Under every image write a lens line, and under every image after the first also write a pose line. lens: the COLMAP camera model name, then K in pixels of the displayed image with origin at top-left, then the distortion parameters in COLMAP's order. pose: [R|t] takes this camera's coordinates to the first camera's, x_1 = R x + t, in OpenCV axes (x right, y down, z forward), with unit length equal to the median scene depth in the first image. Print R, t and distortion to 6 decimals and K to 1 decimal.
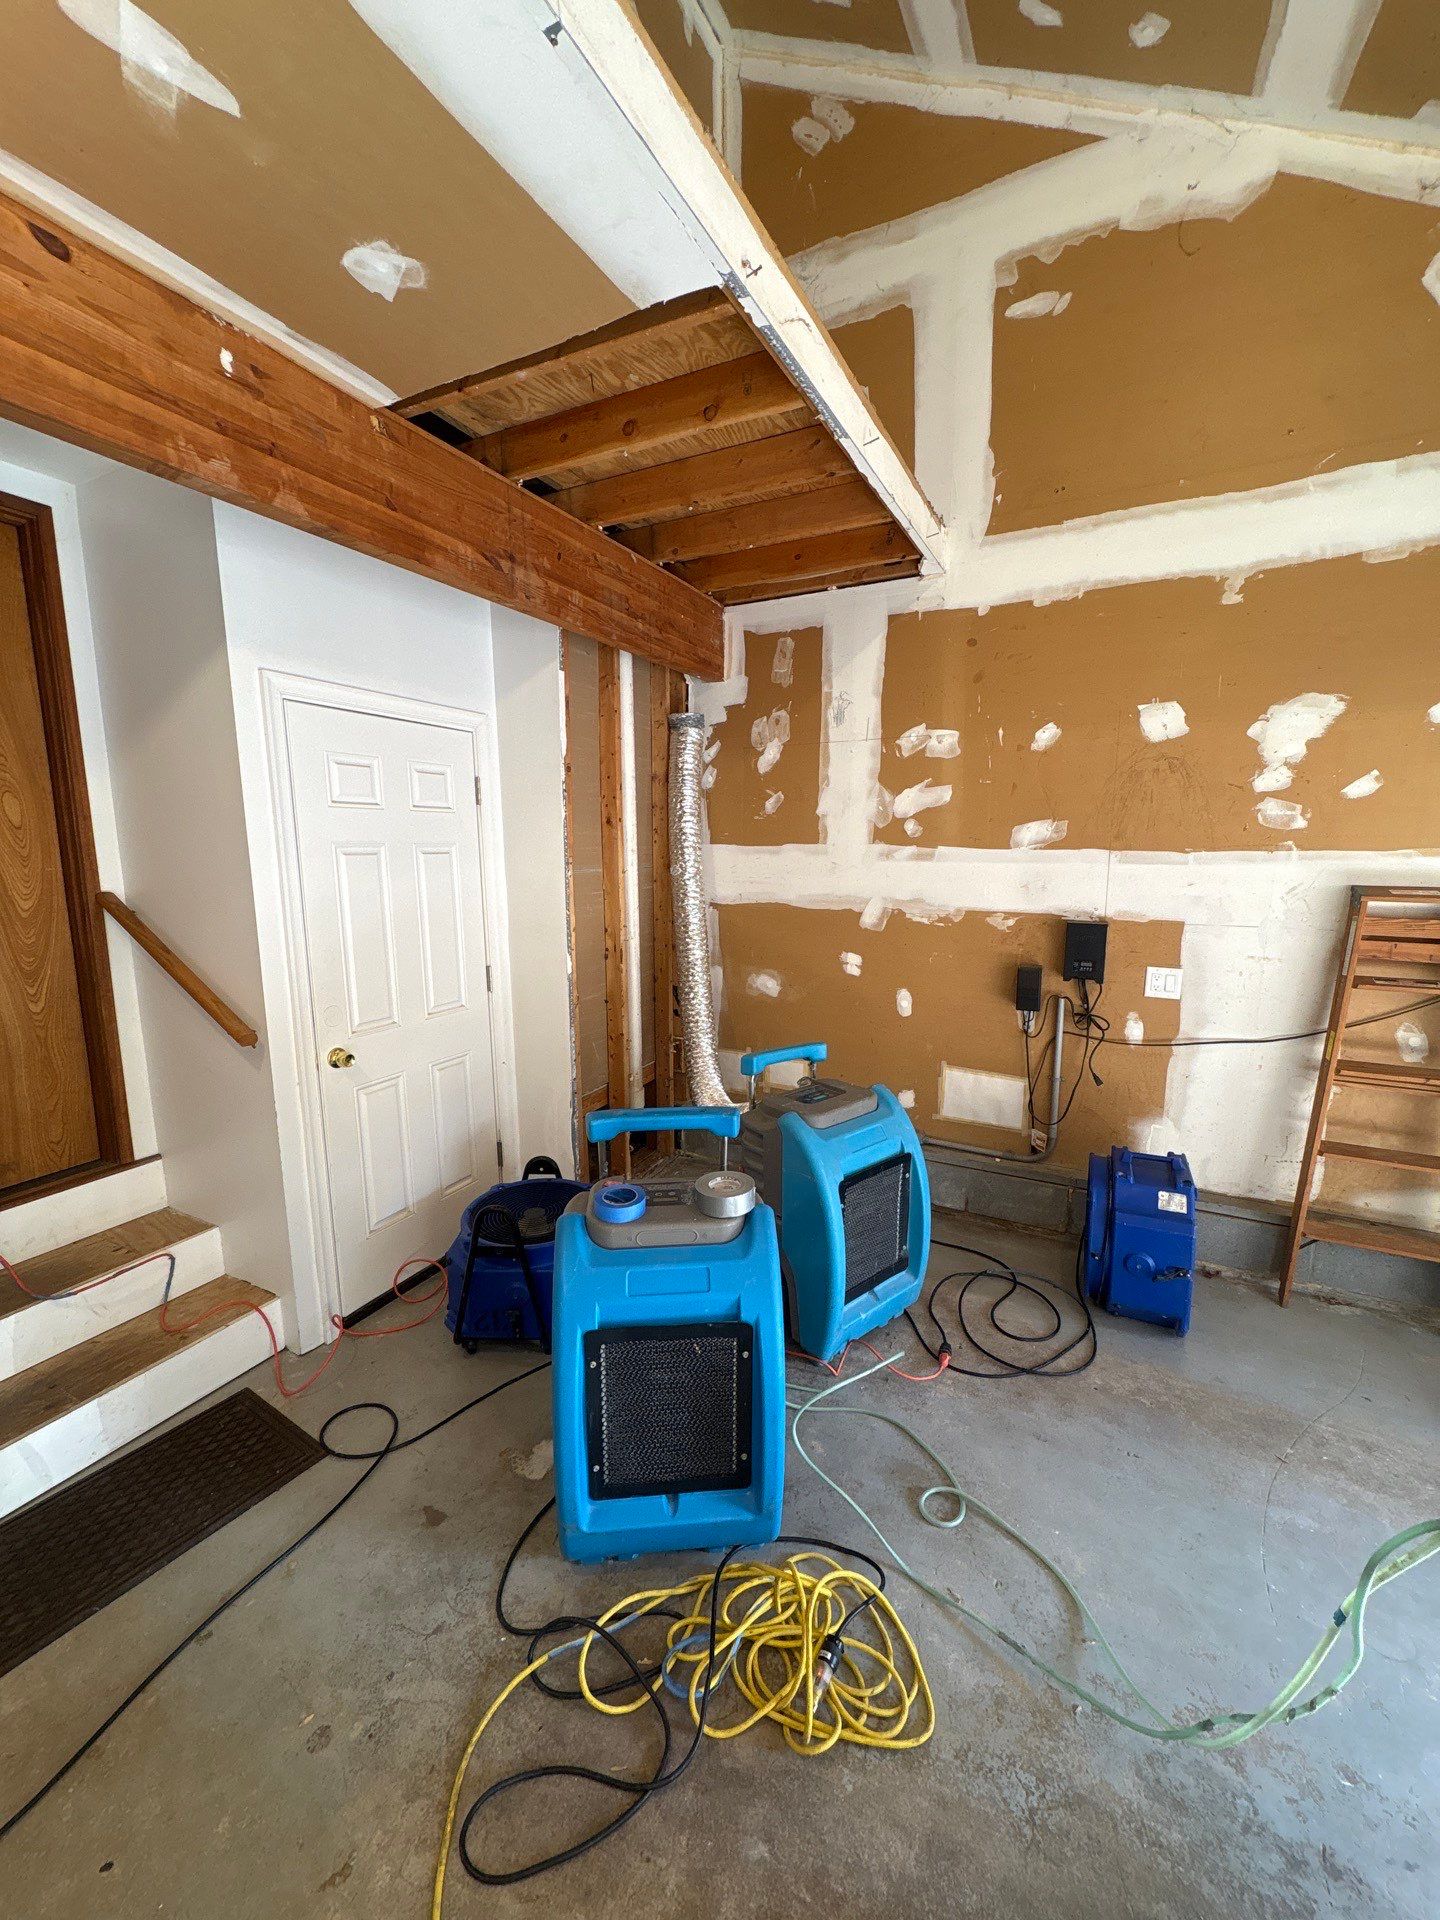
lens RADIAL K [[763.4, 0, 723.3], [0, 763.4, 962.9], [0, 0, 1]] dist [-0.002421, -0.000068]
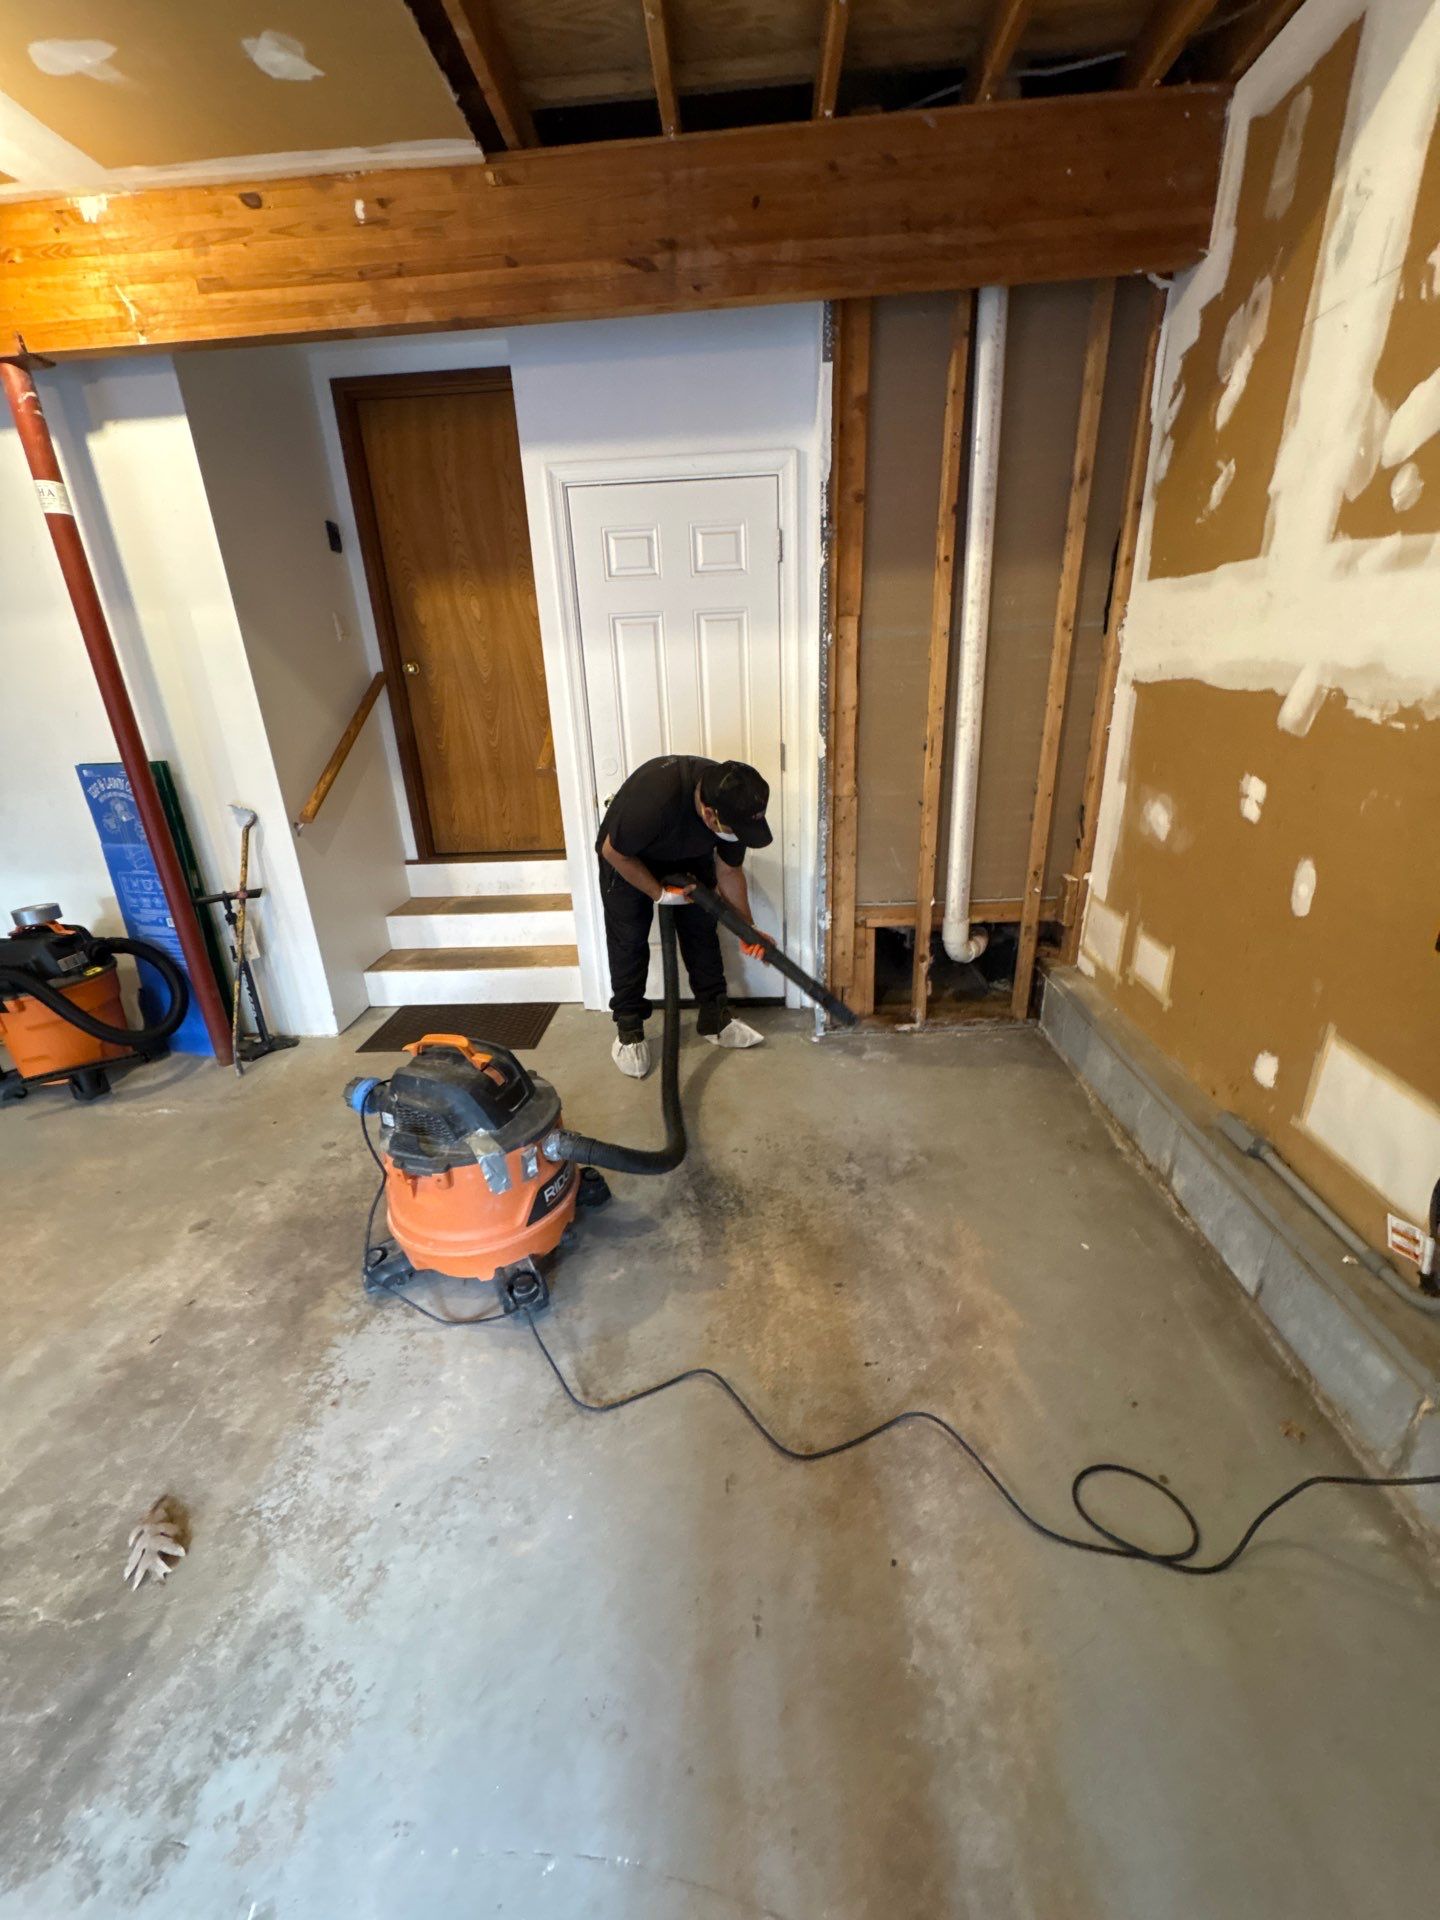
lens RADIAL K [[763.4, 0, 716.5], [0, 763.4, 964.8], [0, 0, 1]] dist [-0.002421, -0.000068]
pose [[0.417090, 0.318719, -0.851149, 0.585715], [-0.096507, 0.946733, 0.307219, -0.018613], [0.903727, -0.045997, 0.425631, 0.498327]]
